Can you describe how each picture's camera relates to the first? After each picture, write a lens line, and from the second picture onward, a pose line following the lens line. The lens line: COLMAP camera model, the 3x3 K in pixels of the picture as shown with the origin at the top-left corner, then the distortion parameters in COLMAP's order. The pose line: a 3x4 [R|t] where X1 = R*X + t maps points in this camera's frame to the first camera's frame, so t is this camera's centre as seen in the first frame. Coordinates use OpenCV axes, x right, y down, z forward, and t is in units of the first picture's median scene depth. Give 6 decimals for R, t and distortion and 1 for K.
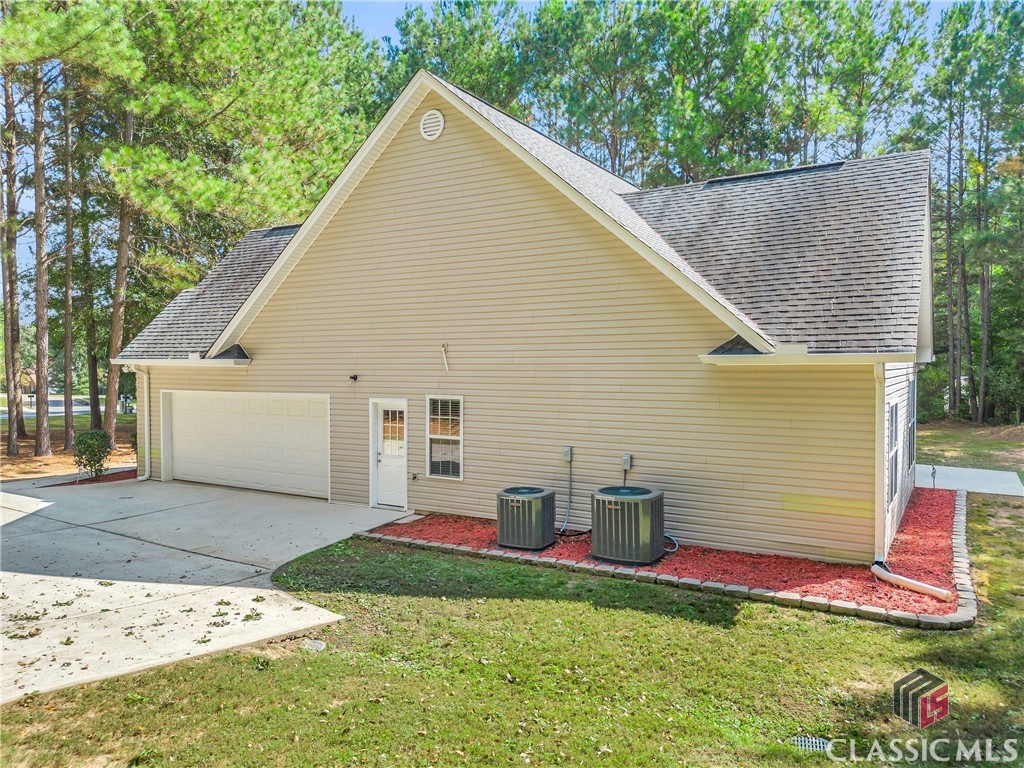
lens RADIAL K [[734.2, 0, 512.3], [0, 734.2, 381.9], [0, 0, 1]] dist [0.054470, -0.028945]
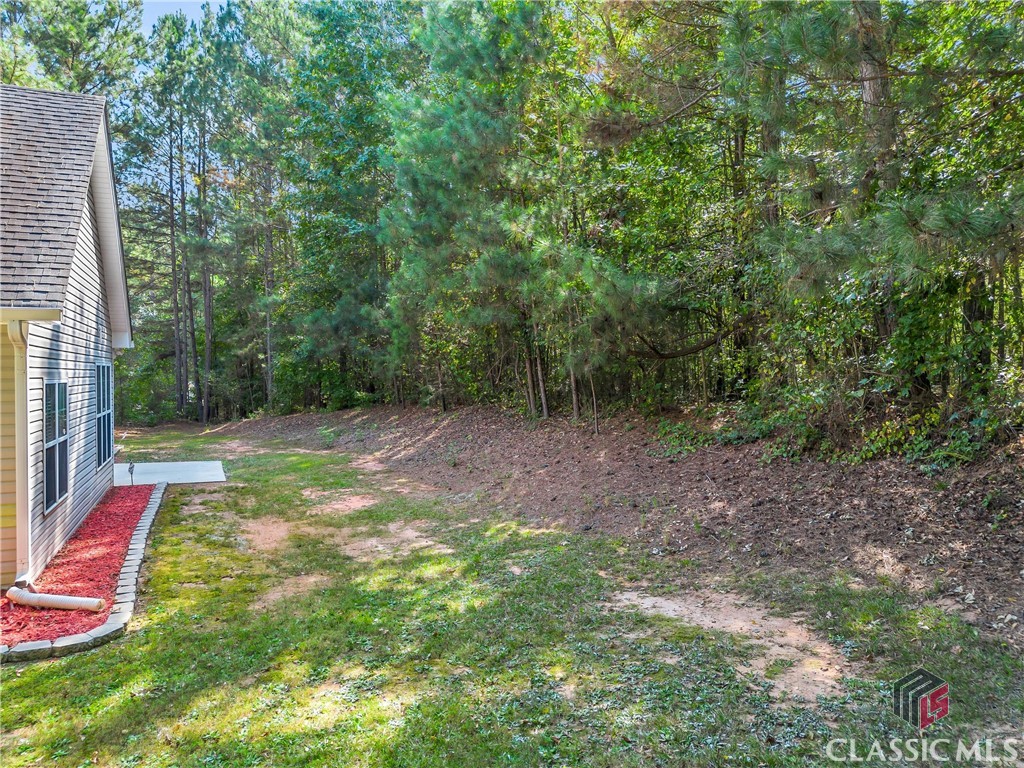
lens RADIAL K [[734.2, 0, 513.7], [0, 734.2, 382.4], [0, 0, 1]] dist [0.054470, -0.028945]
pose [[0.588994, -0.007877, 0.808099, 0.138535], [0.019654, 0.999796, -0.004580, 0.040351], [-0.807898, 0.018580, 0.589029, 0.107561]]
